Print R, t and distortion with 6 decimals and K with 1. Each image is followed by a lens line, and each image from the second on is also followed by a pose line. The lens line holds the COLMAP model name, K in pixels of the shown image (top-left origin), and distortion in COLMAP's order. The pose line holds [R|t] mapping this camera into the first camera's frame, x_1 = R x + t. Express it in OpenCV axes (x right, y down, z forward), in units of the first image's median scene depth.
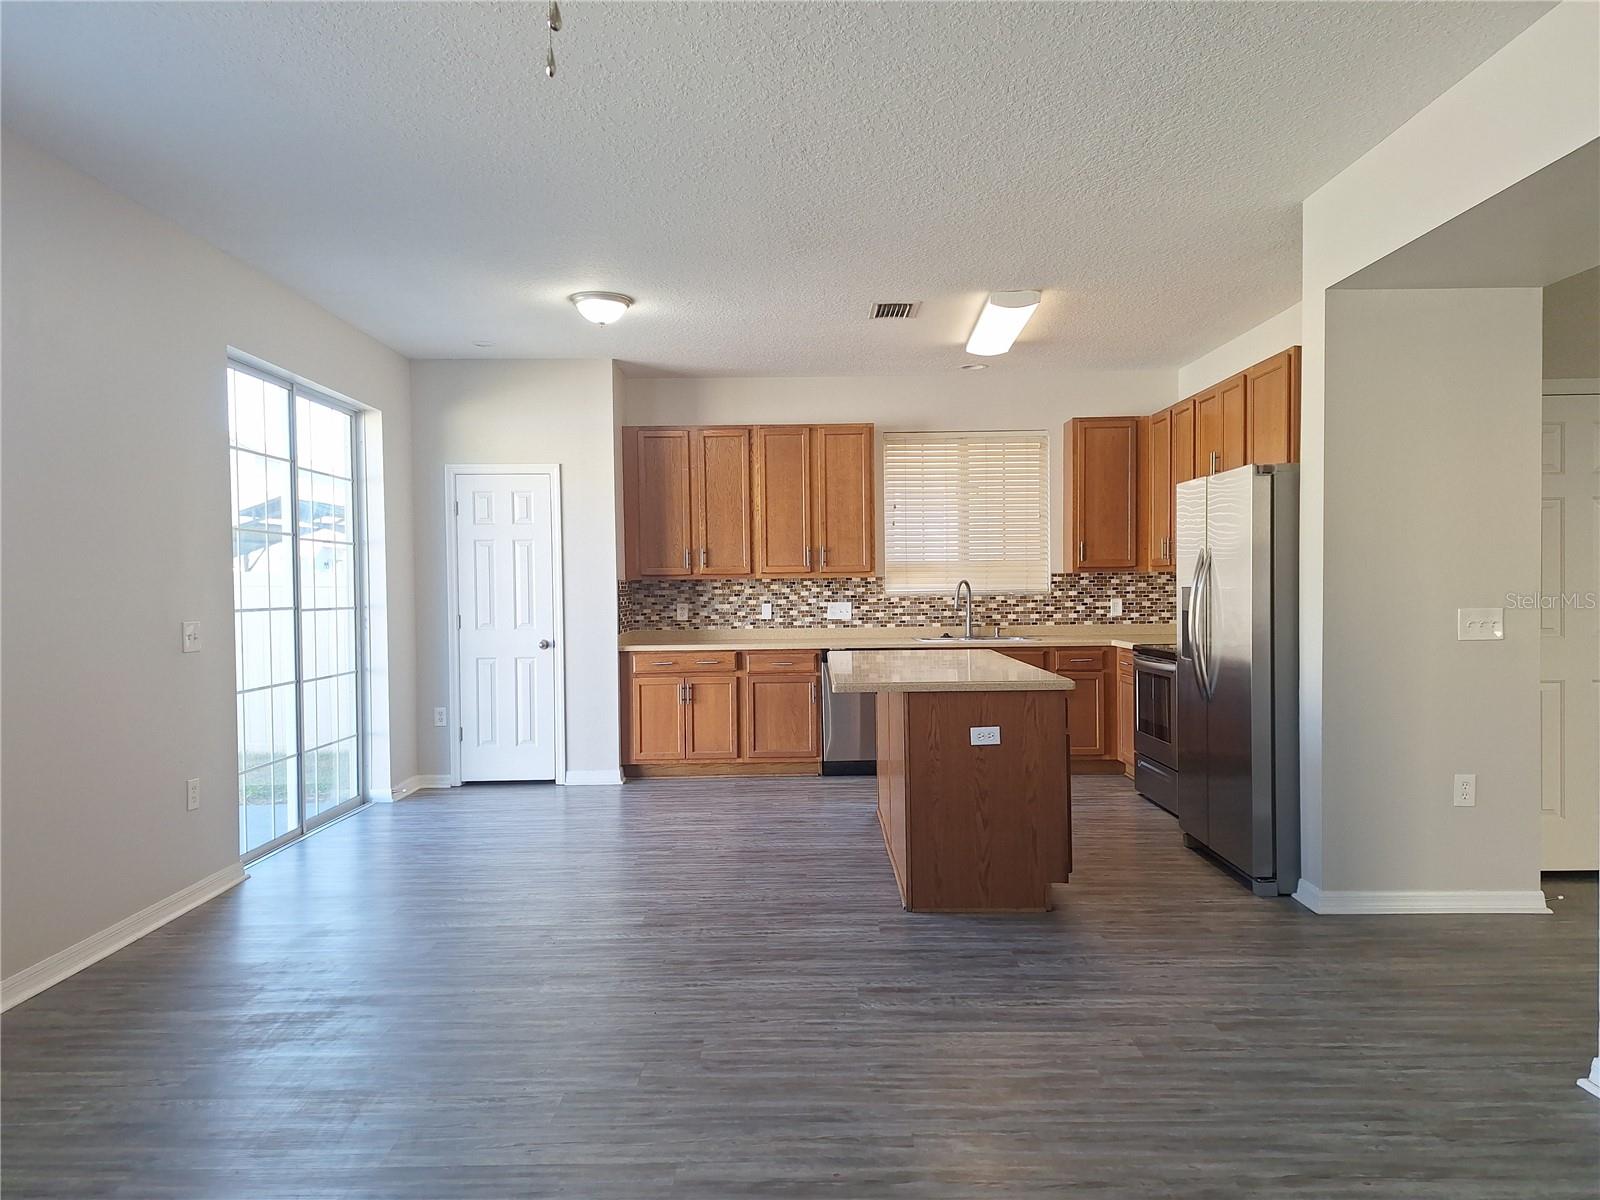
lens RADIAL K [[1091.4, 0, 794.0], [0, 1091.4, 611.7], [0, 0, 1]] dist [0.072336, -0.077532]
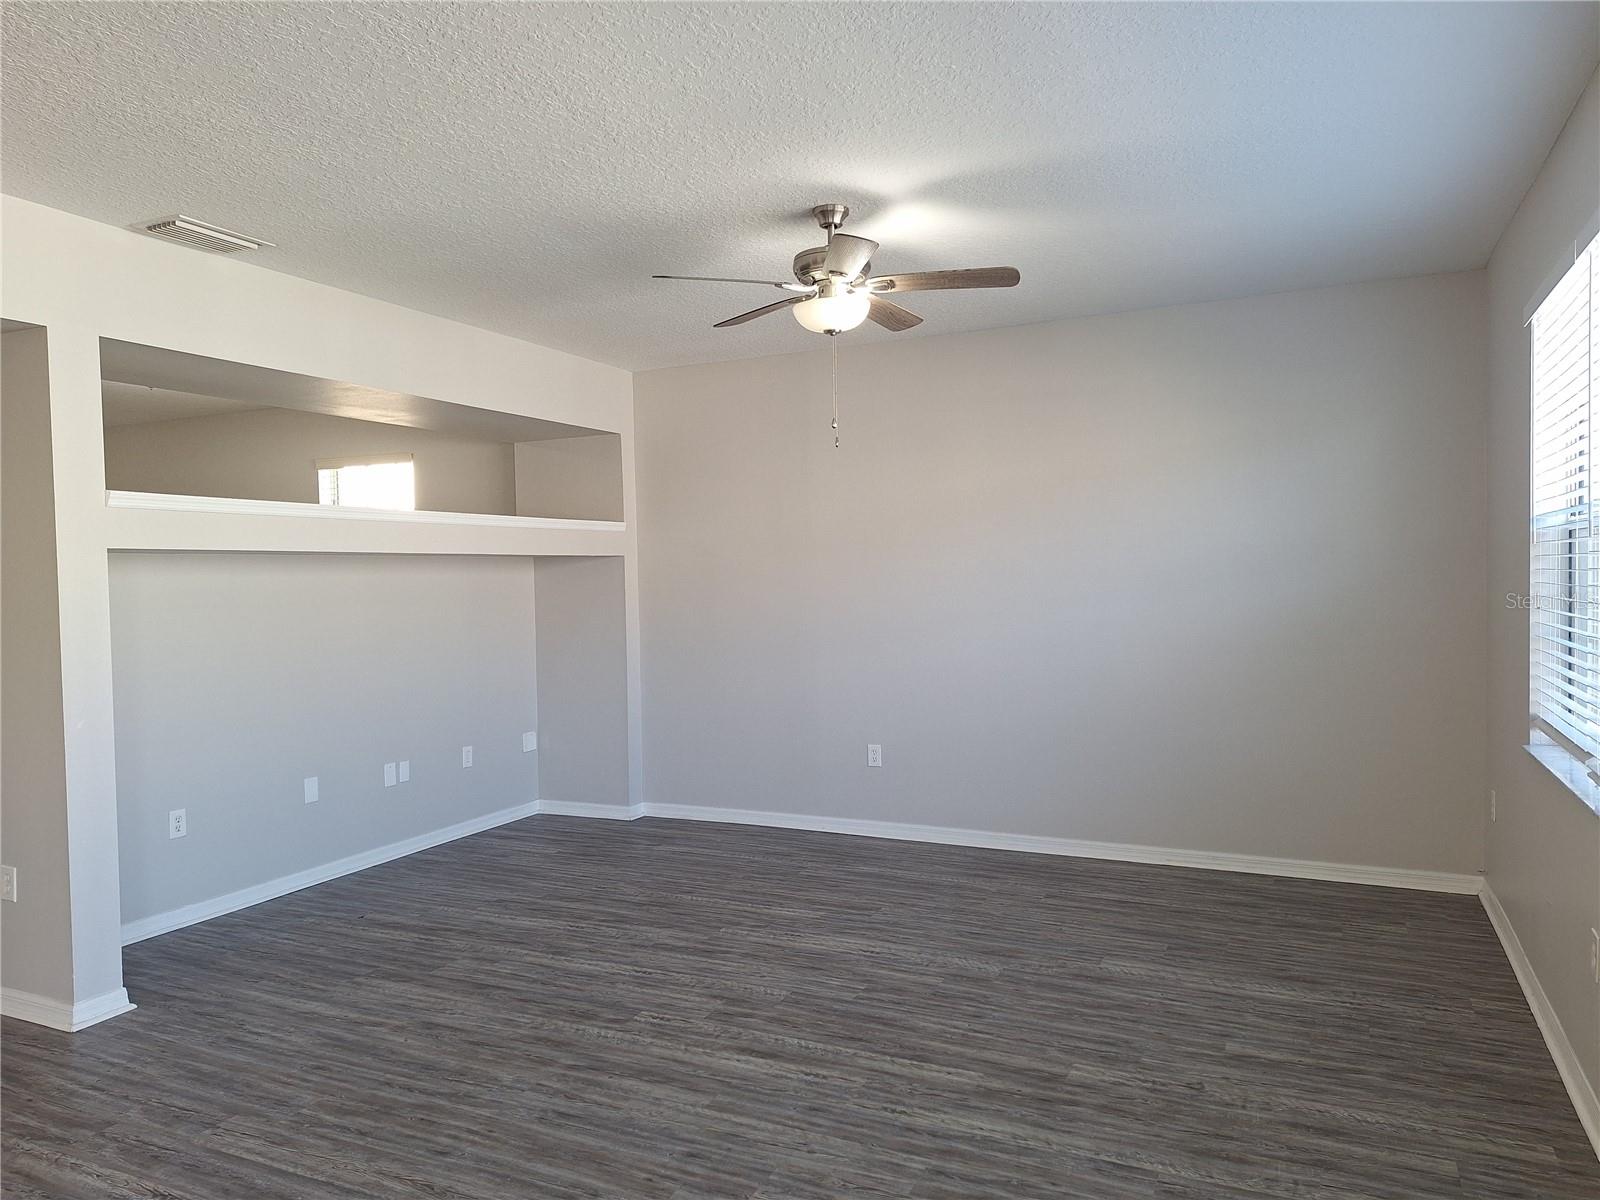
lens RADIAL K [[1091.4, 0, 802.1], [0, 1091.4, 599.8], [0, 0, 1]] dist [0.072336, -0.077532]
pose [[-0.907814, 0.021135, 0.418841, -0.253084], [0.041876, 0.998306, 0.040388, -0.042338], [-0.417278, 0.054204, -0.907161, 0.699695]]
